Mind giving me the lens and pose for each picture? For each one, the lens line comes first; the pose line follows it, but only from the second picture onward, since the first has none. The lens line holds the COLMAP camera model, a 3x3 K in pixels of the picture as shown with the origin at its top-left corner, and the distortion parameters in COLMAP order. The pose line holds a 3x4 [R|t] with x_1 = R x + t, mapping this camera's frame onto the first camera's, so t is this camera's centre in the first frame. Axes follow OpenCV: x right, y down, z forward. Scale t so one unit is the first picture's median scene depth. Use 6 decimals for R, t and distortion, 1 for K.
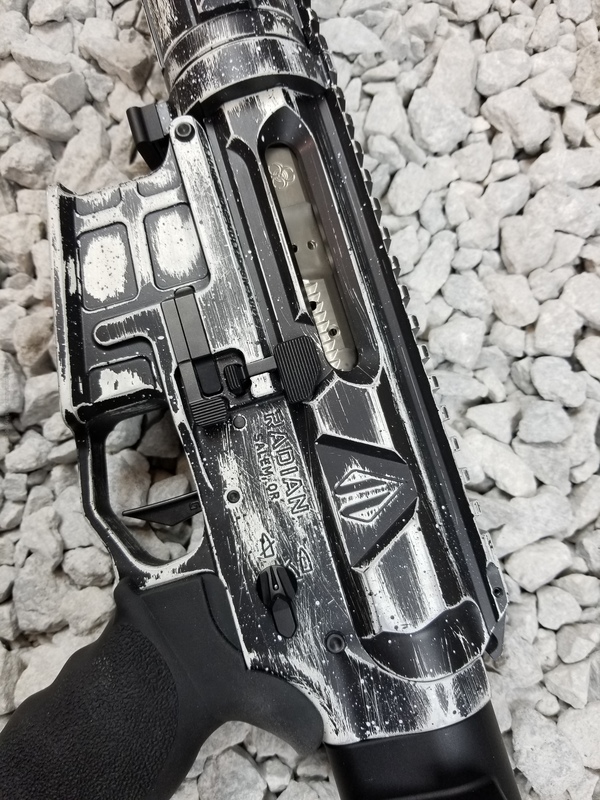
lens RADIAL K [[643.1, 0, 292.3], [0, 643.1, 397.2], [0, 0, 1]] dist [0.127167, -0.274865]
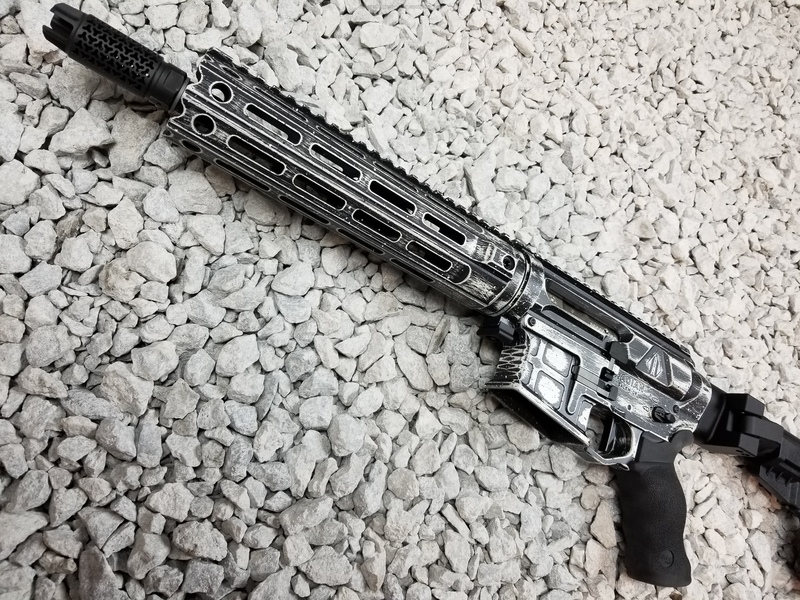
lens RADIAL K [[643.1, 0, 400.0], [0, 643.1, 300.0], [0, 0, 1]] dist [0.127167, -0.274865]
pose [[0.524620, -0.730978, 0.436401, -1.331147], [0.612690, 0.680086, 0.402608, -1.653968], [-0.591088, 0.056162, 0.804650, -0.498790]]
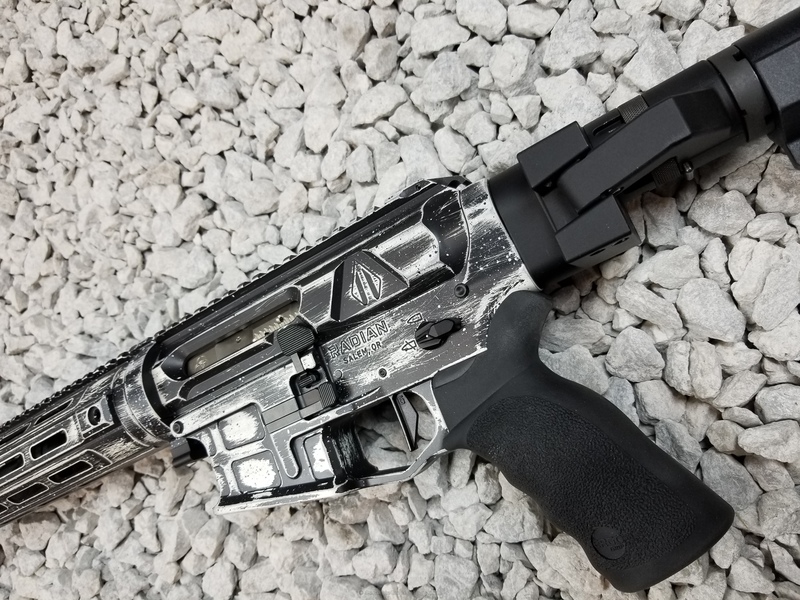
lens RADIAL K [[643.1, 0, 400.0], [0, 643.1, 300.0], [0, 0, 1]] dist [0.127167, -0.274865]
pose [[-0.106757, -0.988029, 0.111359, -0.094793], [0.941528, -0.136454, -0.308067, 0.662161], [0.319575, 0.071959, 0.944825, -0.372447]]
